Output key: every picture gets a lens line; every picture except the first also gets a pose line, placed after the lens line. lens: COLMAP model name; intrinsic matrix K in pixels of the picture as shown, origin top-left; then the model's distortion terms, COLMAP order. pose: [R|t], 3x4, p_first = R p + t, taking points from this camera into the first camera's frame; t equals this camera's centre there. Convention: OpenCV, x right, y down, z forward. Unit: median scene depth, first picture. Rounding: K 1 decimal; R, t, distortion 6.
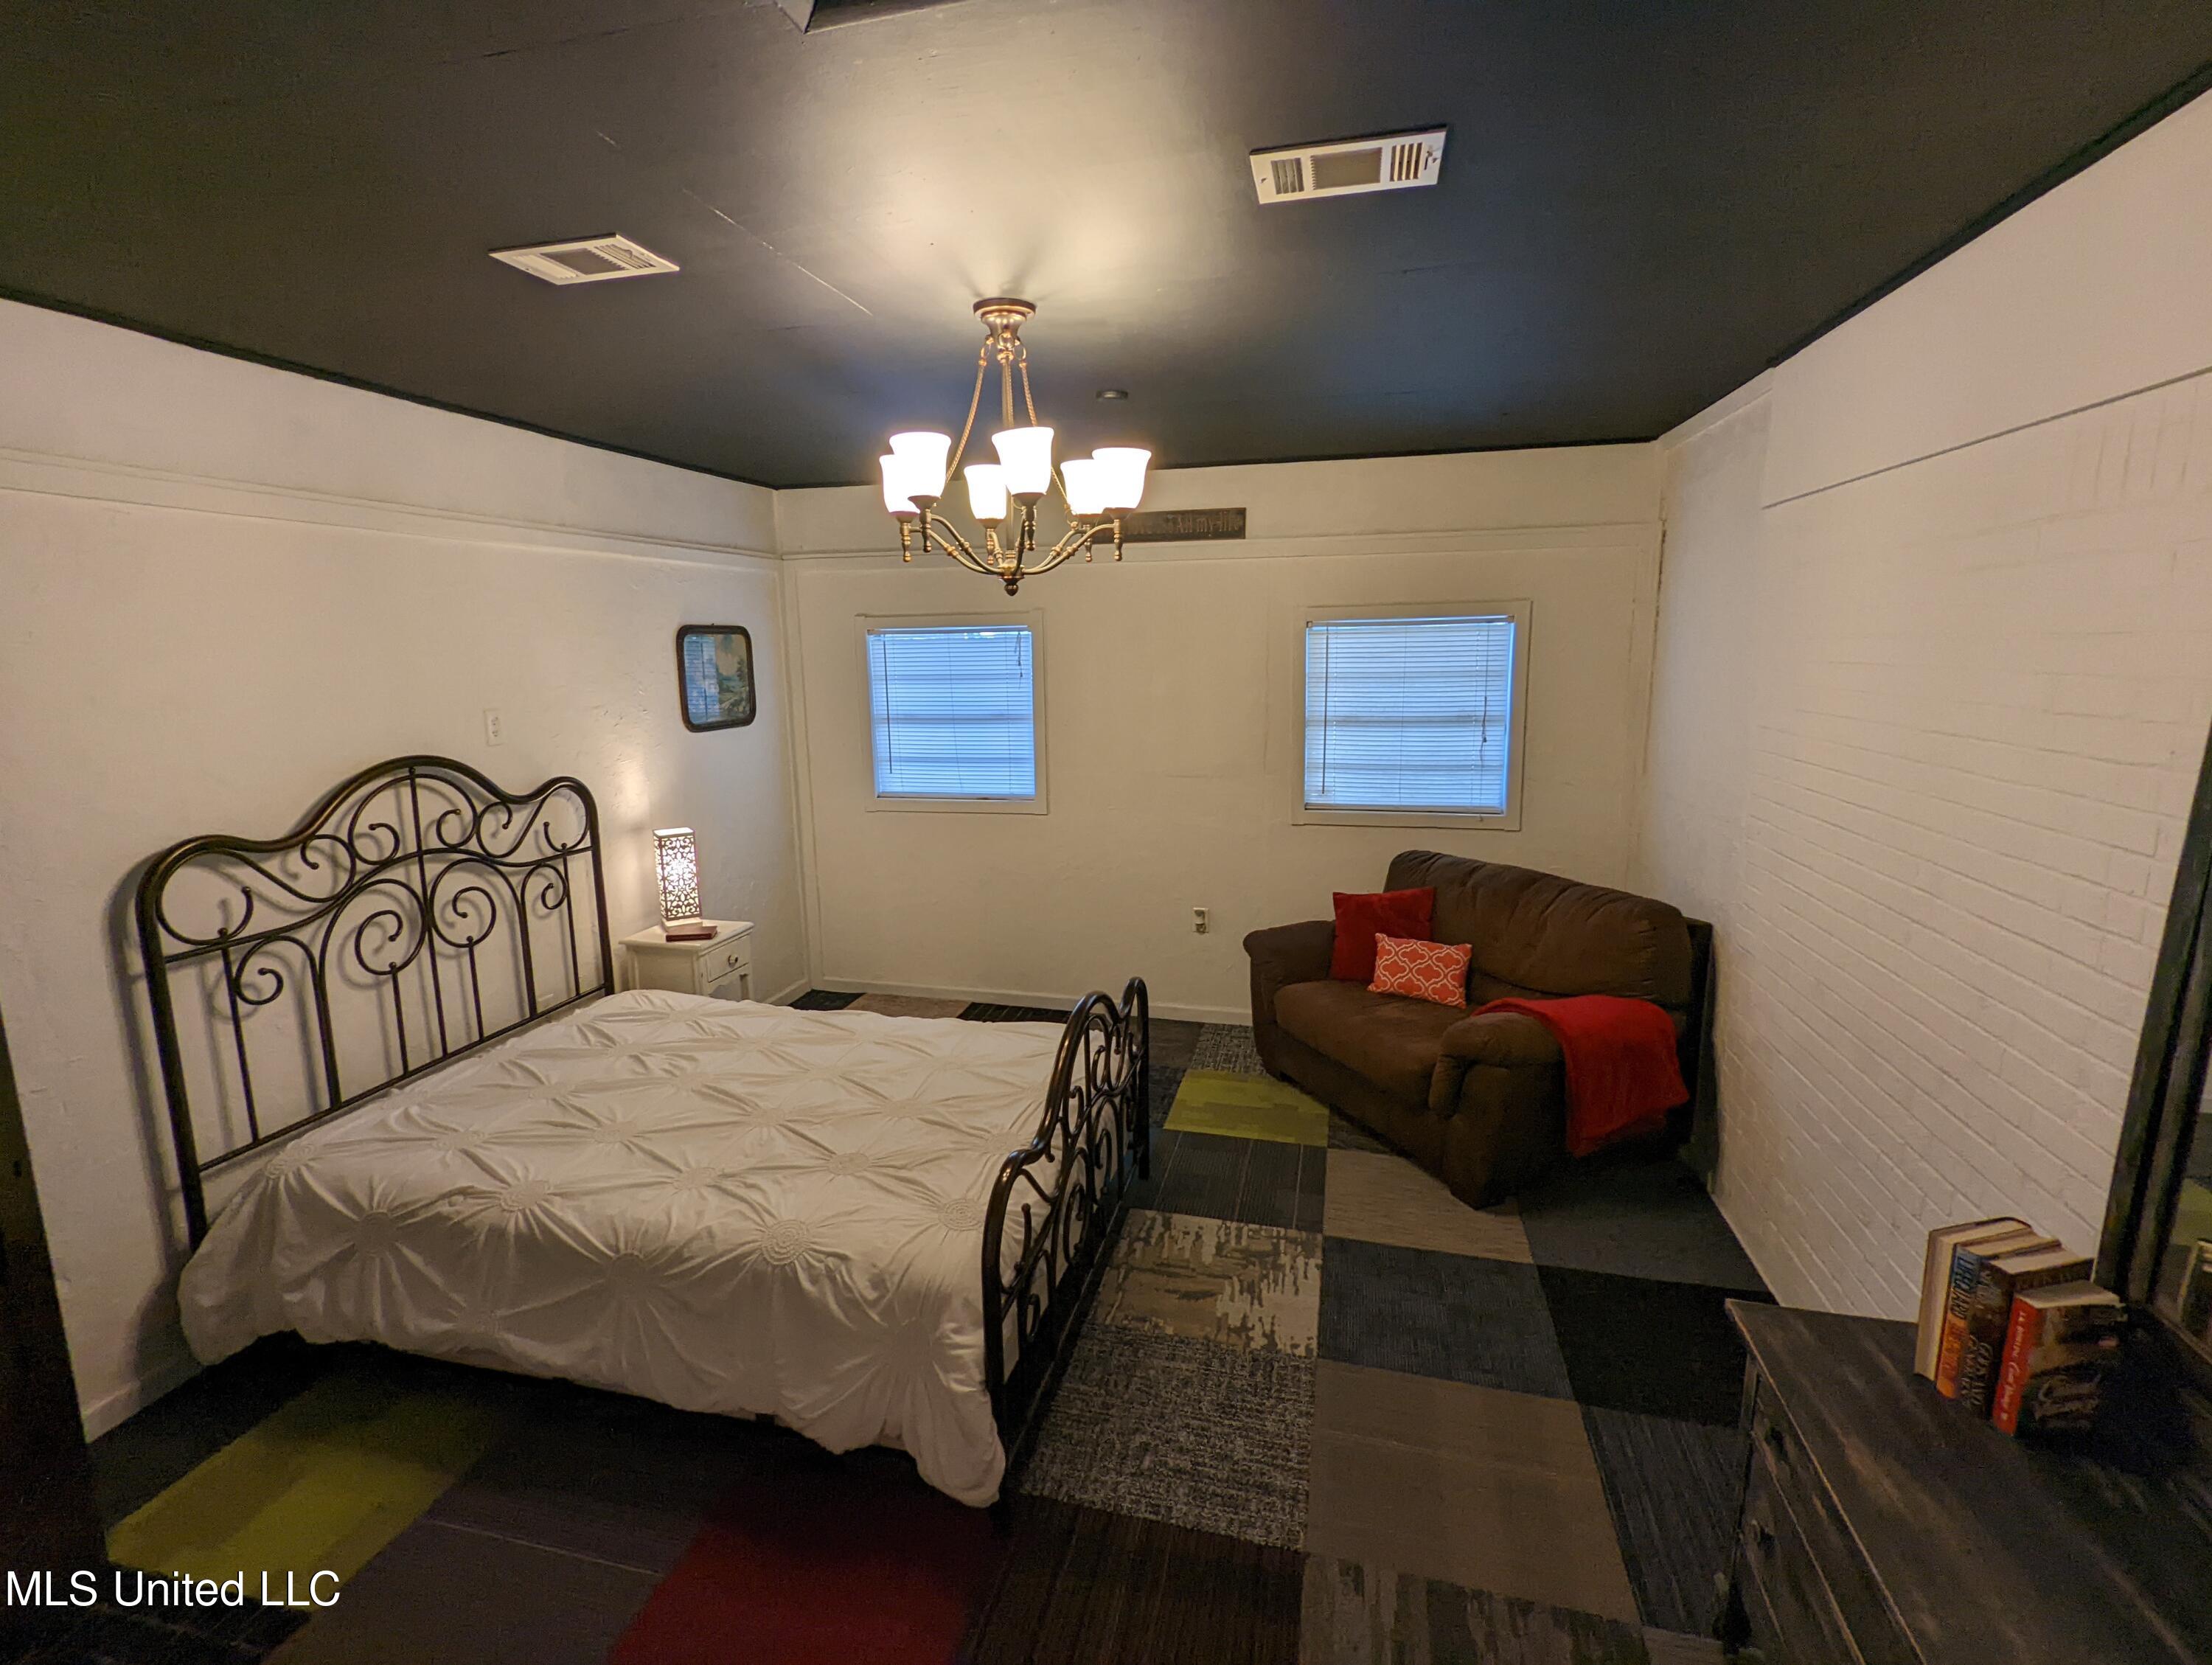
lens RADIAL K [[1045.8, 0, 1066.6], [0, 1045.8, 834.6], [0, 0, 1]] dist [-0.001852, -0.000492]
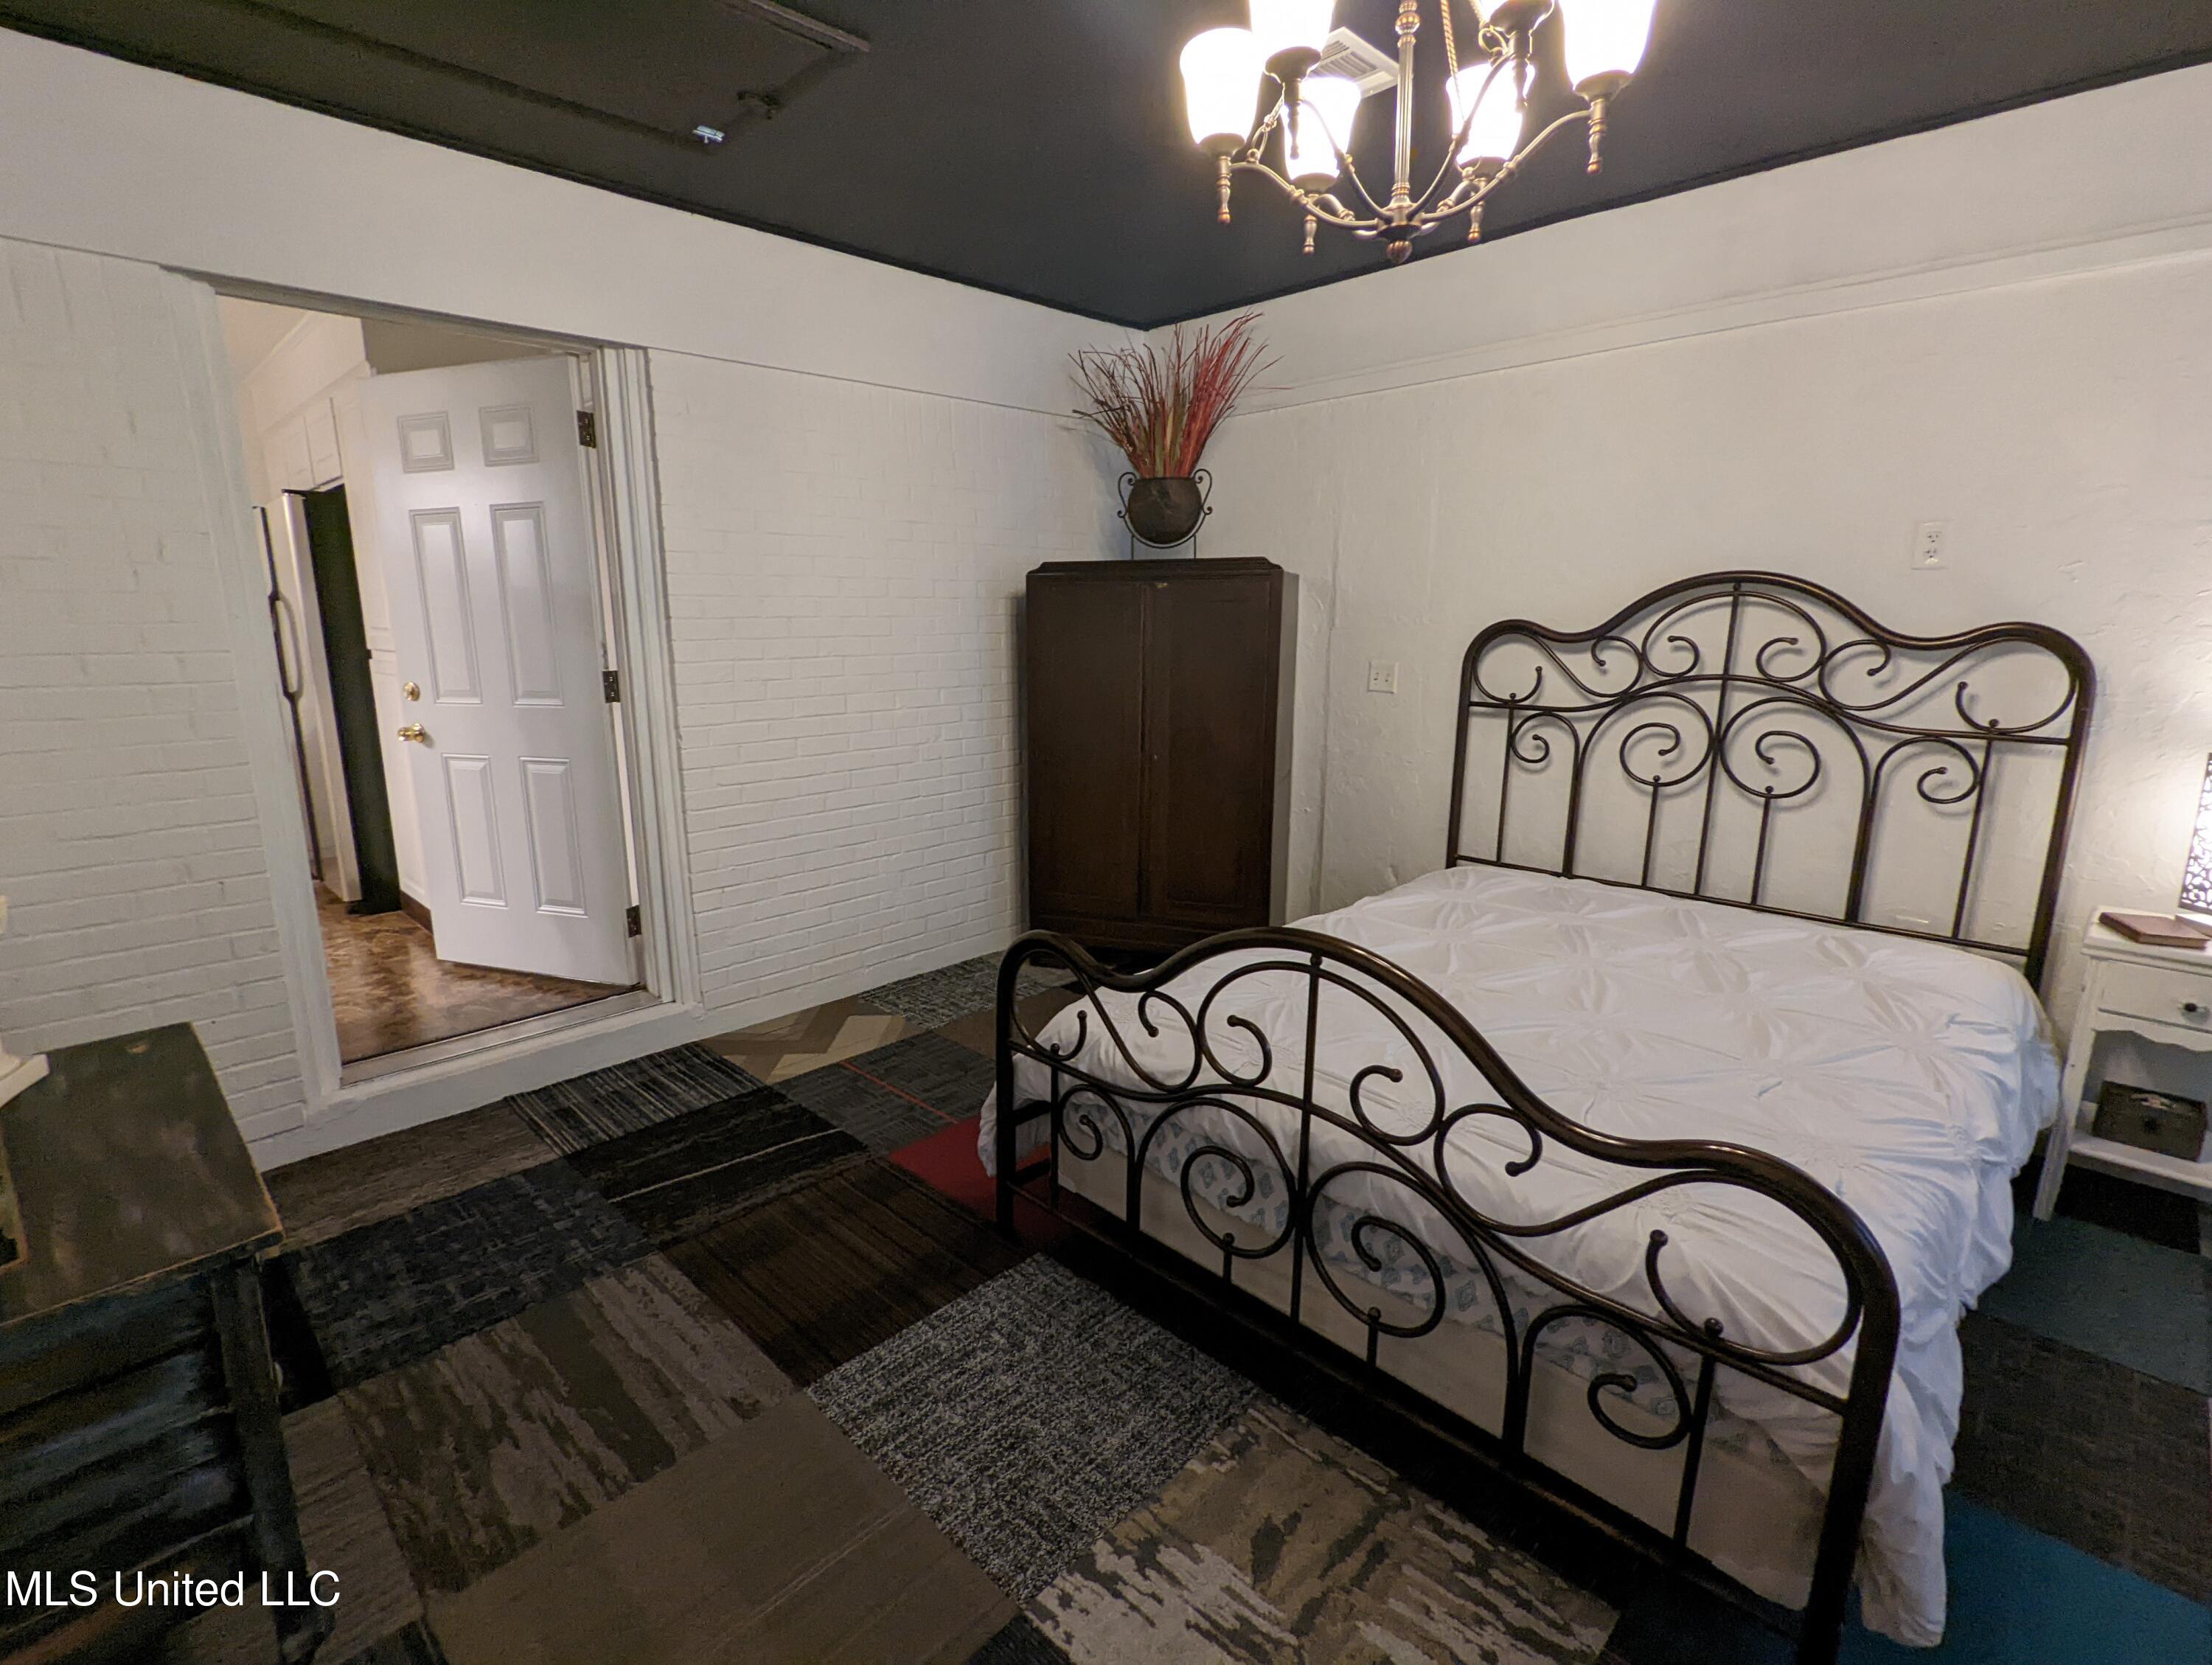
lens RADIAL K [[1045.8, 0, 1066.6], [0, 1045.8, 834.6], [0, 0, 1]] dist [-0.001852, -0.000492]
pose [[-0.499226, 0.204856, -0.841907, 0.576286], [-0.135709, 0.941172, 0.309481, -0.069269], [0.855778, 0.268755, -0.442057, 1.080029]]
